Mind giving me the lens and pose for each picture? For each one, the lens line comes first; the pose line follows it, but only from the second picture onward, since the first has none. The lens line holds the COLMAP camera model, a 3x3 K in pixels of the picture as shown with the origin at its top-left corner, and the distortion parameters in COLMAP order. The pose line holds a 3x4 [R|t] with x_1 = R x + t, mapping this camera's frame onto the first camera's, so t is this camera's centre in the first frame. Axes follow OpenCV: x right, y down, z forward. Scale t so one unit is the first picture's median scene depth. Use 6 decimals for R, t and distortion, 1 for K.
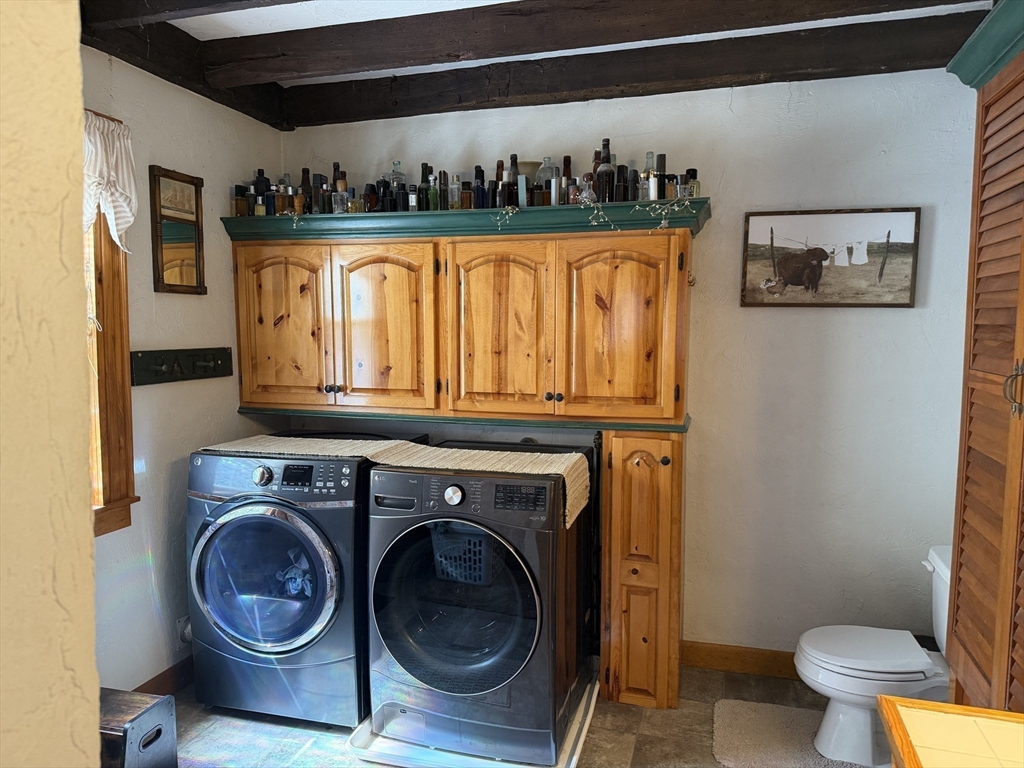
lens RADIAL K [[725.4, 0, 516.5], [0, 725.4, 384.2], [0, 0, 1]] dist [0.098344, -0.138437]
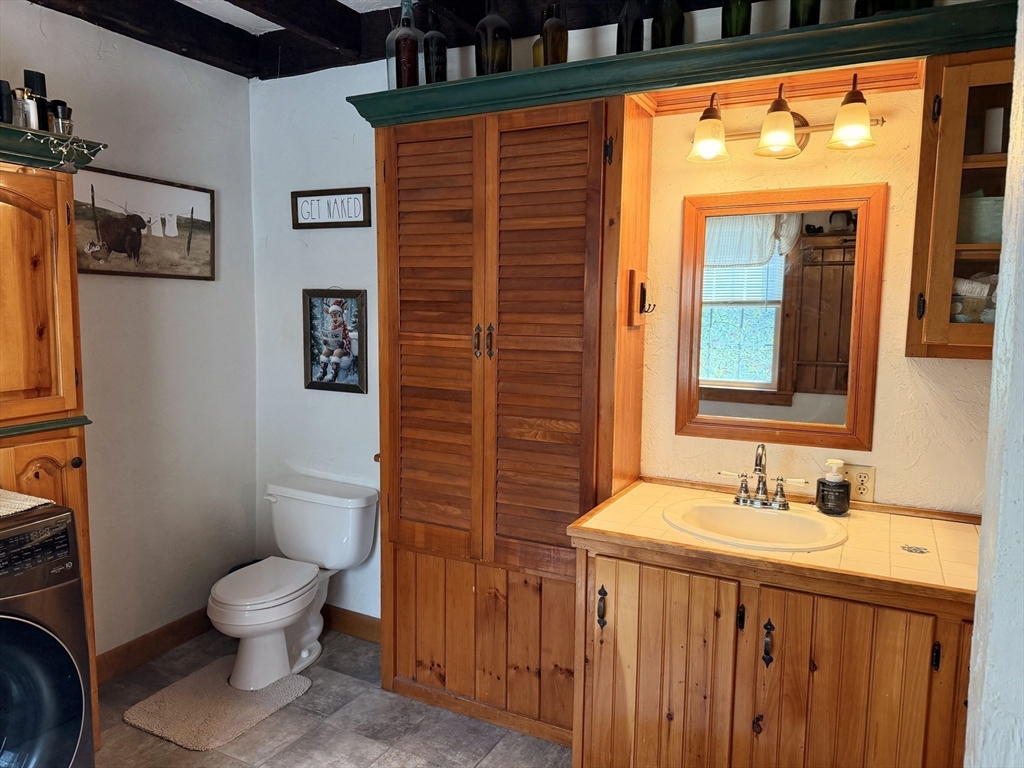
lens RADIAL K [[725.4, 0, 516.5], [0, 725.4, 384.2], [0, 0, 1]] dist [0.098344, -0.138437]
pose [[0.169487, -0.109306, 0.979452, -0.484461], [0.075970, 0.992322, 0.097596, -0.022403], [-0.982600, 0.057868, 0.176489, 0.362327]]
